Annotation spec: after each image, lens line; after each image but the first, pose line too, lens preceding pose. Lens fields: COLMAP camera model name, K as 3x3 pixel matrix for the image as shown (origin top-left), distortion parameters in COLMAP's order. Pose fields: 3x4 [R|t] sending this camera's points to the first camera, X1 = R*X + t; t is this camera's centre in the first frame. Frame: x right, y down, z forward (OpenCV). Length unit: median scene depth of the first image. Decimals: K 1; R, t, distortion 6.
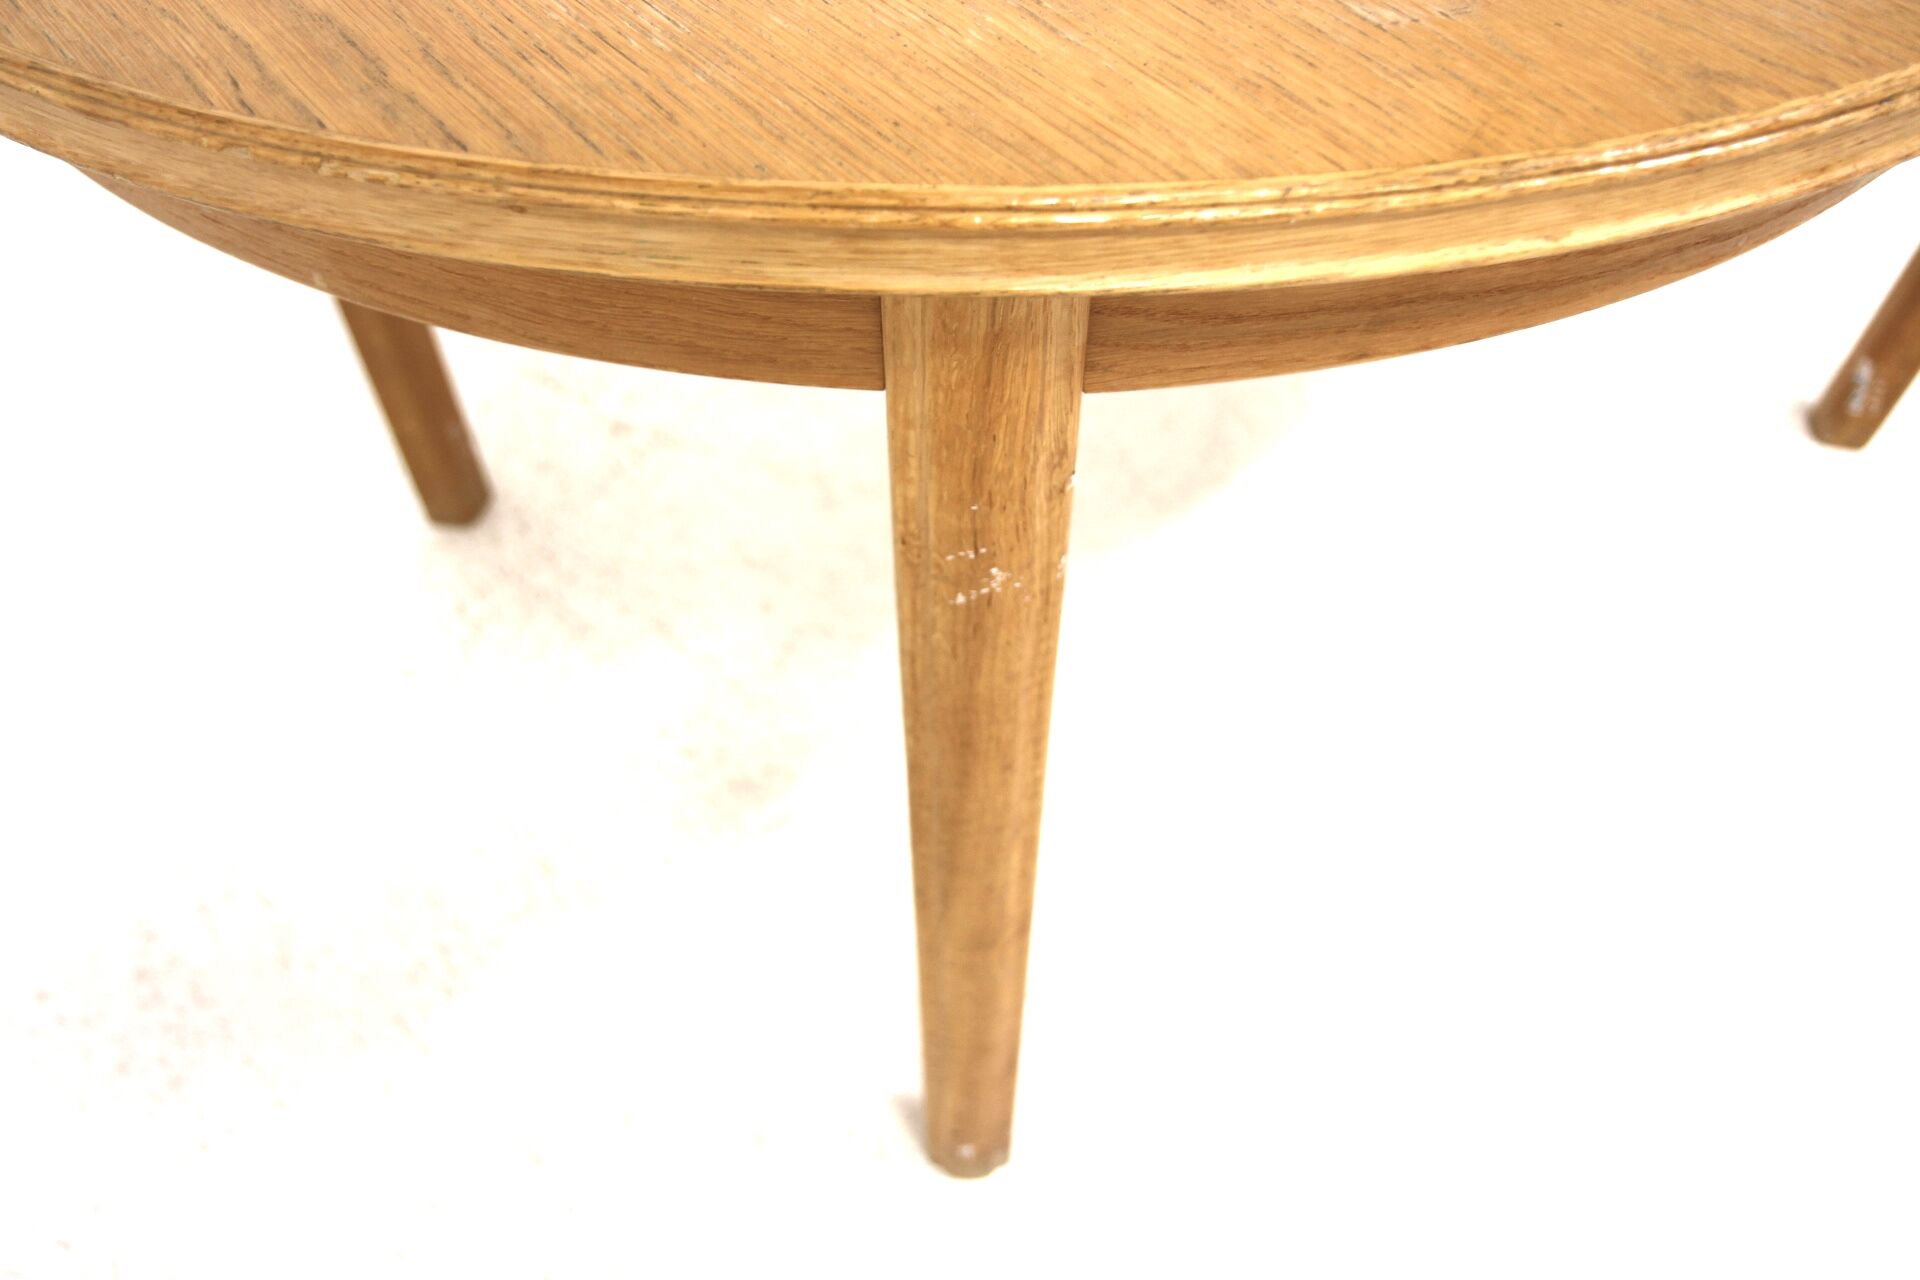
lens RADIAL K [[1559.7, 0, 958.3], [0, 1559.7, 640.7], [0, 0, 1]] dist [-0.088381, 0.004866]
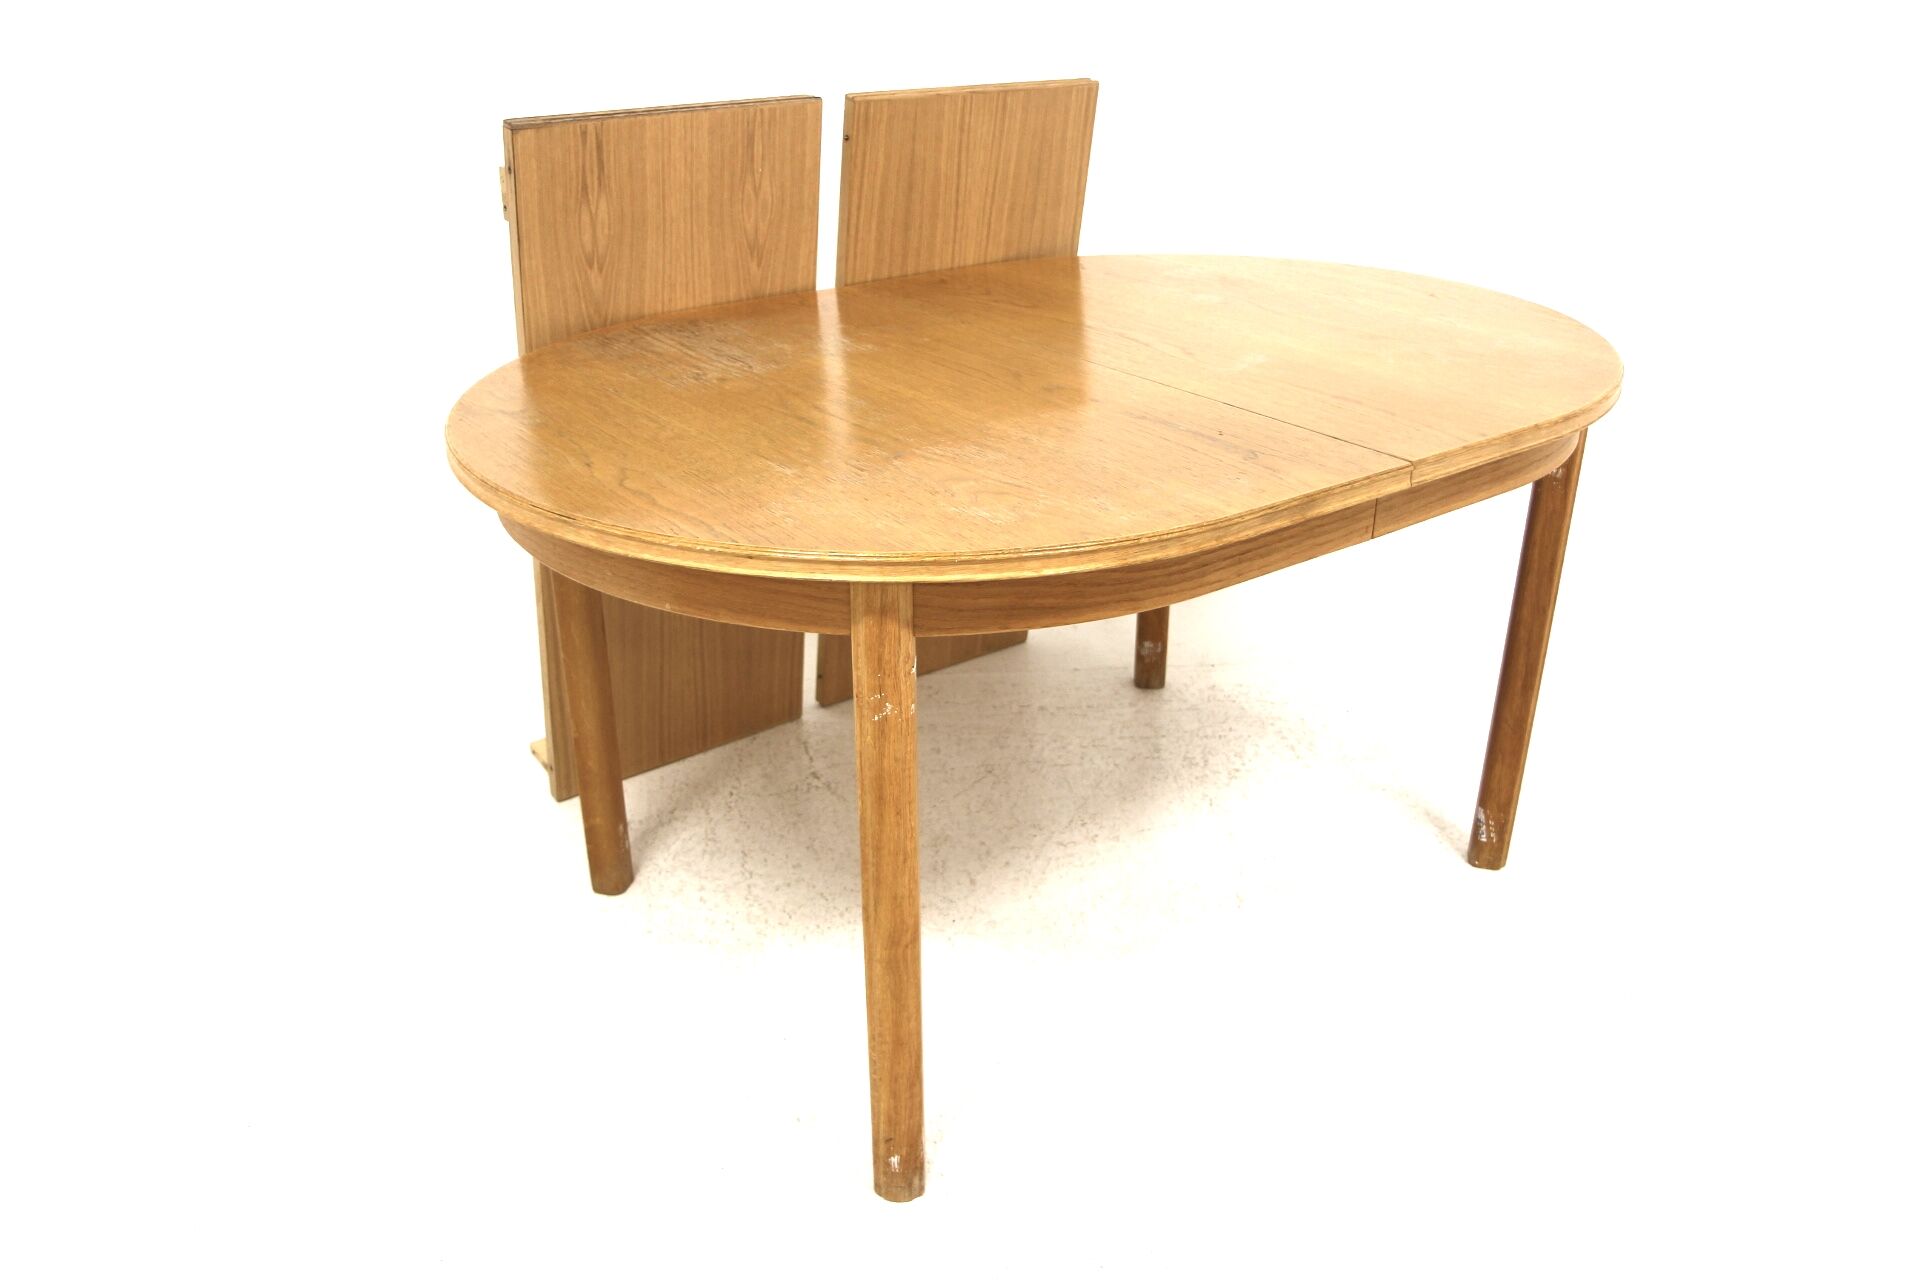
lens RADIAL K [[1559.7, 0, 949.6], [0, 1559.7, 642.2], [0, 0, 1]] dist [-0.088381, 0.004866]
pose [[0.999381, 0.013757, -0.032393, 0.238115], [-0.026304, 0.903492, -0.427797, 1.122259], [0.023381, 0.428384, 0.903294, -1.722230]]
